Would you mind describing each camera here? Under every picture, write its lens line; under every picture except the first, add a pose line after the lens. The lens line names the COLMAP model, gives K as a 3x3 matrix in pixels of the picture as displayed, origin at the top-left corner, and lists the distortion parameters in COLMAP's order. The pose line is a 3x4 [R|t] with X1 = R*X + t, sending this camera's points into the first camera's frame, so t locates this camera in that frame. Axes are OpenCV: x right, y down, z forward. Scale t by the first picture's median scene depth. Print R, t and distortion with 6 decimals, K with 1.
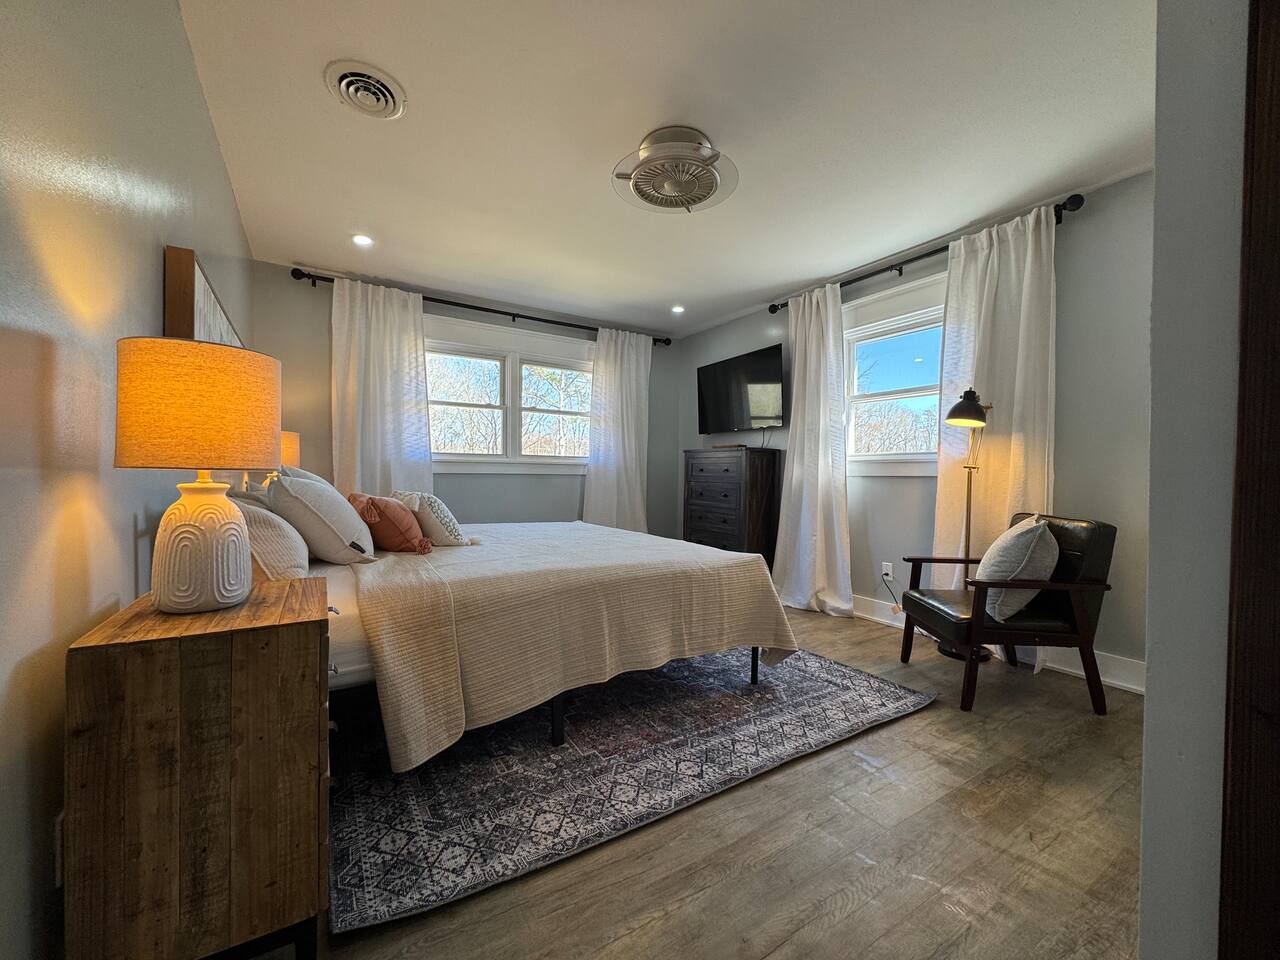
lens RADIAL K [[507.6, 0, 640.0], [0, 507.6, 480.0], [0, 0, 1]] dist [-0.001930, -0.000161]
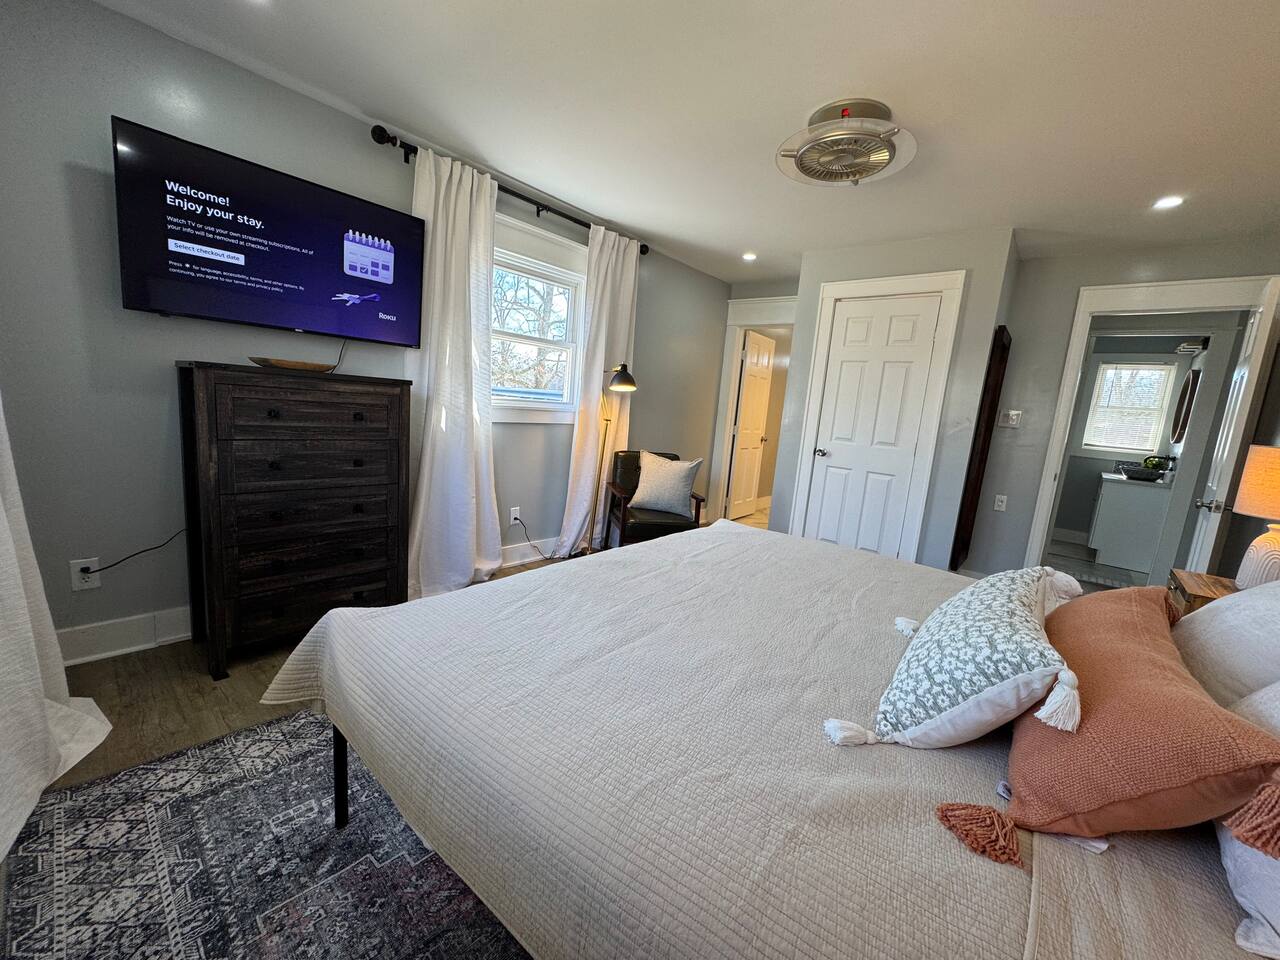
lens RADIAL K [[507.6, 0, 640.0], [0, 507.6, 480.0], [0, 0, 1]] dist [-0.001930, -0.000161]
pose [[-0.290319, -0.179299, 0.939982, -0.513263], [-0.072430, 0.983589, 0.165247, -0.075093], [-0.954185, -0.020108, -0.298541, 1.020600]]
